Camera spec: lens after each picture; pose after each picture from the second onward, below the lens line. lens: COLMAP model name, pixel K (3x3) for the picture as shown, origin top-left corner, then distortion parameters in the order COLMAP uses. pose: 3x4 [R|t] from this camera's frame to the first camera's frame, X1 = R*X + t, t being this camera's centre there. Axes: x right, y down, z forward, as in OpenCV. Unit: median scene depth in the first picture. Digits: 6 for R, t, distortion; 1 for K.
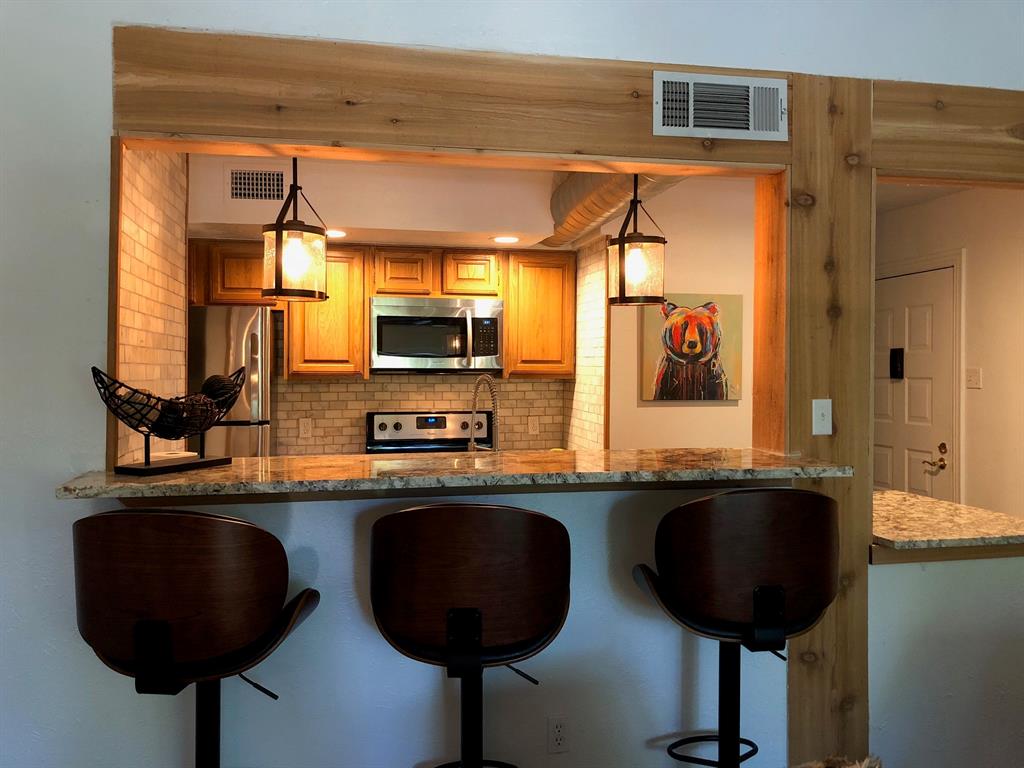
lens RADIAL K [[834.6, 0, 505.8], [0, 834.6, 376.6], [0, 0, 1]] dist [0.028935, -0.038853]
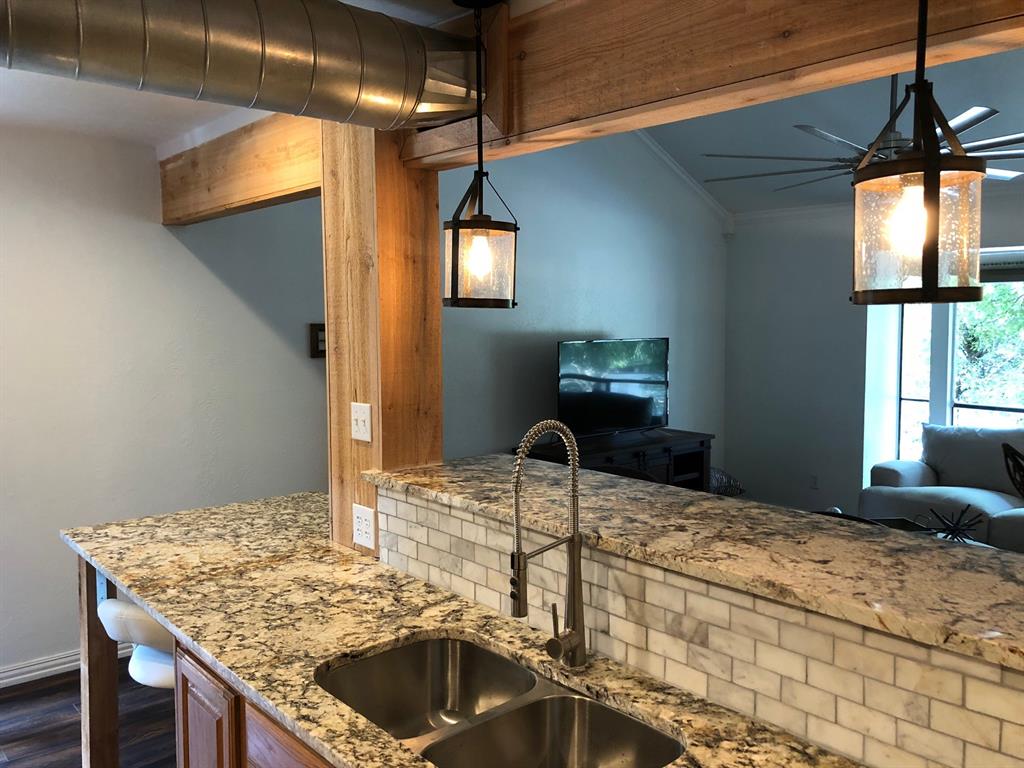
lens RADIAL K [[834.6, 0, 510.8], [0, 834.6, 375.0], [0, 0, 1]] dist [0.028935, -0.038853]
pose [[-0.494259, -0.060106, 0.867234, -0.336610], [0.010236, 0.997135, 0.074942, -0.051242], [-0.869255, 0.045918, -0.492228, 0.852540]]
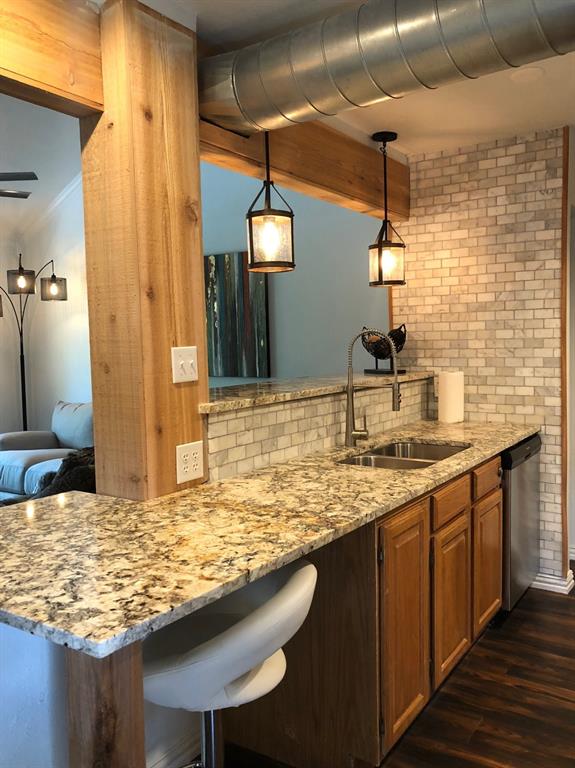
lens RADIAL K [[657.6, 0, 291.6], [0, 657.6, 379.2], [0, 0, 1]] dist [0.037953, -0.063857]
pose [[-0.701042, 0.060643, -0.710536, 0.510325], [0.016686, 0.997500, 0.068672, 0.003066], [0.712924, 0.036286, -0.700302, 1.056574]]
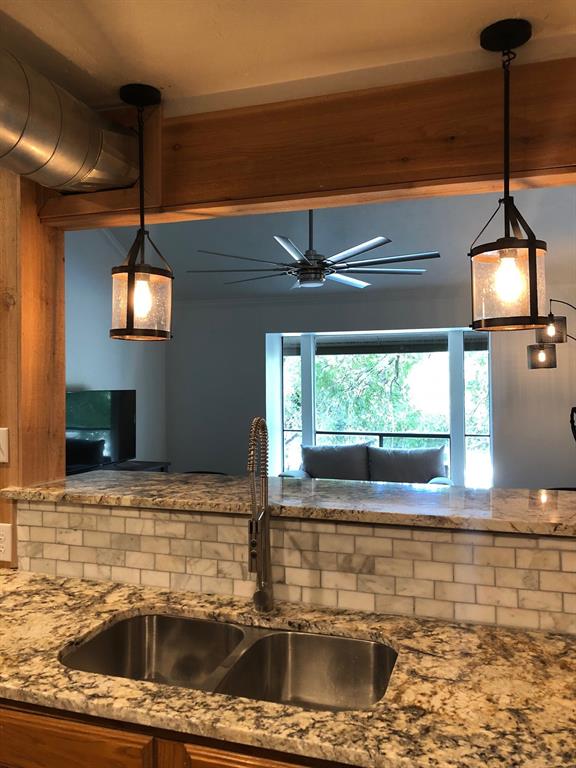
lens RADIAL K [[625.9, 0, 281.3], [0, 625.9, 372.6], [0, 0, 1]] dist [0.028935, -0.038853]
pose [[-0.867375, 0.013656, 0.497467, -0.212398], [0.009228, 0.999893, -0.011359, -0.023785], [-0.497569, -0.005262, -0.867408, 0.966651]]
